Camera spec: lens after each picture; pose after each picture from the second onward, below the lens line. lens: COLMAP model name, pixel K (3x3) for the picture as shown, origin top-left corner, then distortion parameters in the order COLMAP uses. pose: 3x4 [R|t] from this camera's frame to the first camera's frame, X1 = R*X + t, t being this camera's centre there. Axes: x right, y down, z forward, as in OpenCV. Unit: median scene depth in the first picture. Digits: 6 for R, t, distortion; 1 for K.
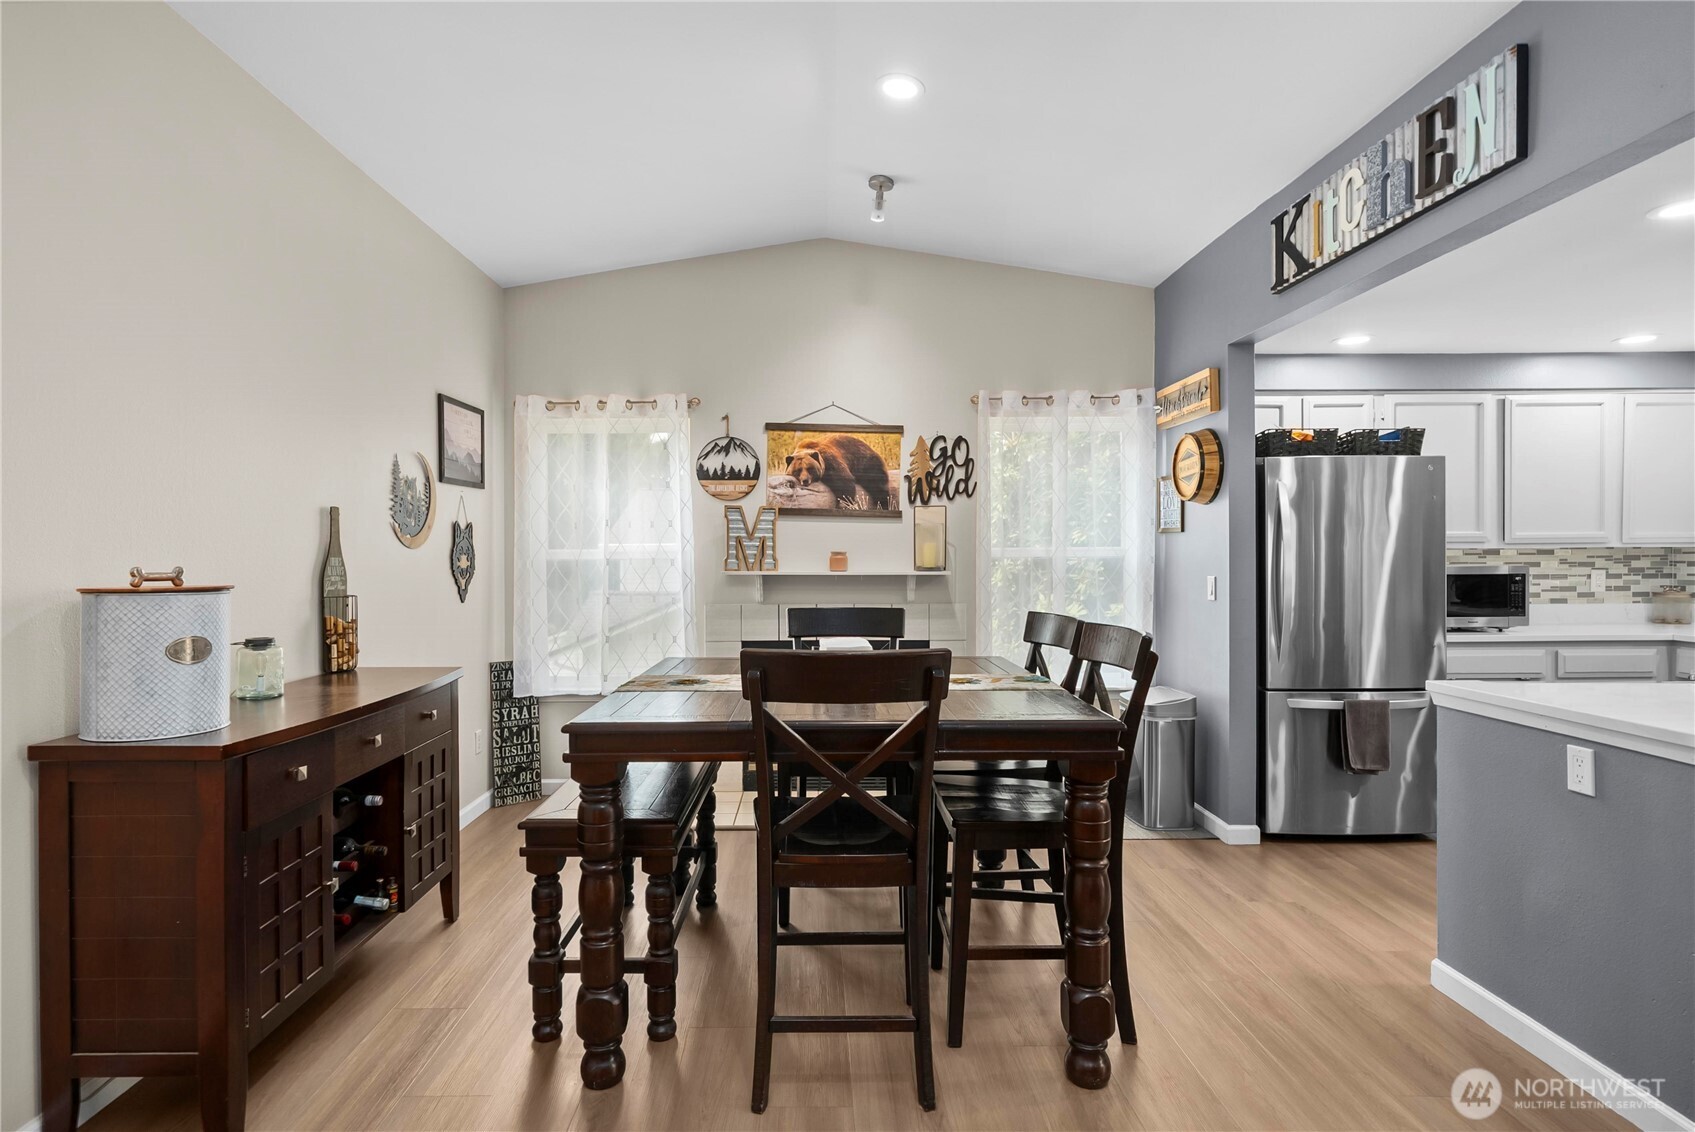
lens RADIAL K [[871.6, 0, 823.7], [0, 871.6, 565.8], [0, 0, 1]] dist [0.013697, 0.000260]
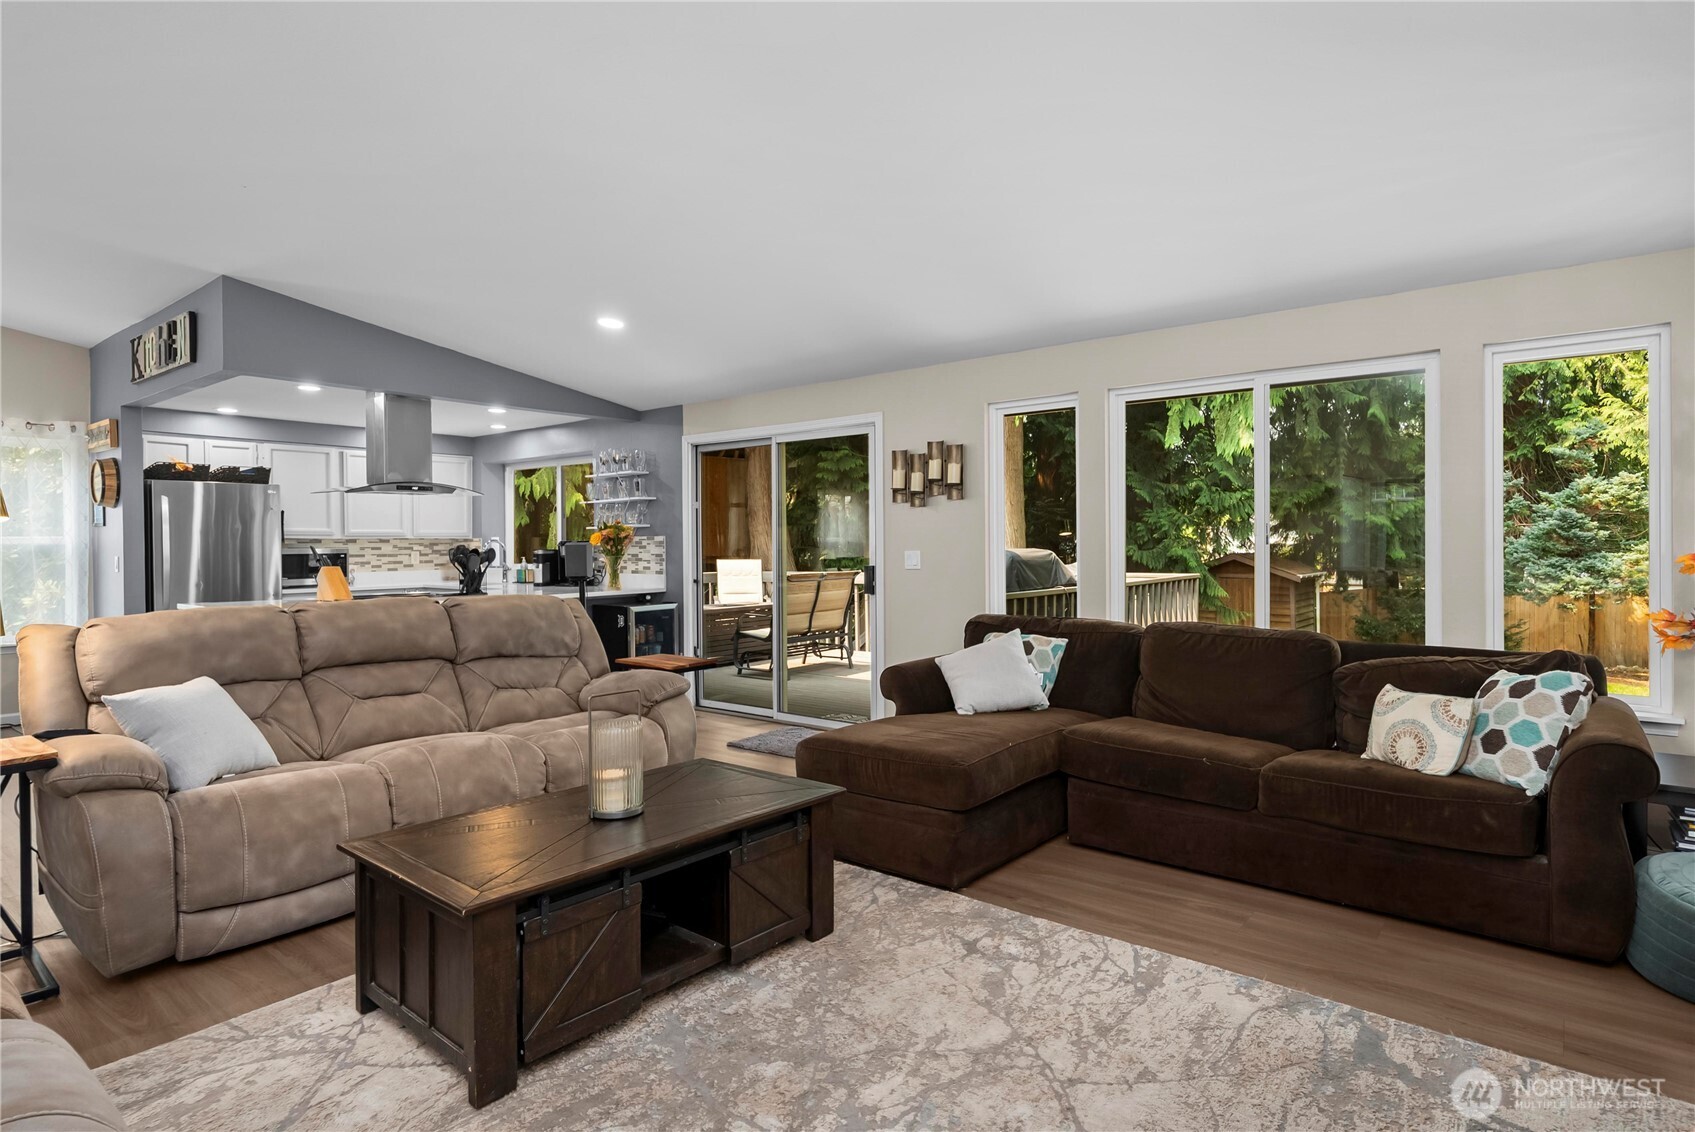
lens RADIAL K [[903.4, 0, 860.5], [0, 903.4, 554.8], [0, 0, 1]] dist [-0.009856, 0.006044]
pose [[0.629515, -0.009604, 0.776929, 0.040279], [0.011752, 0.999927, 0.002838, 0.017433], [-0.776900, 0.007344, 0.629582, -0.850847]]
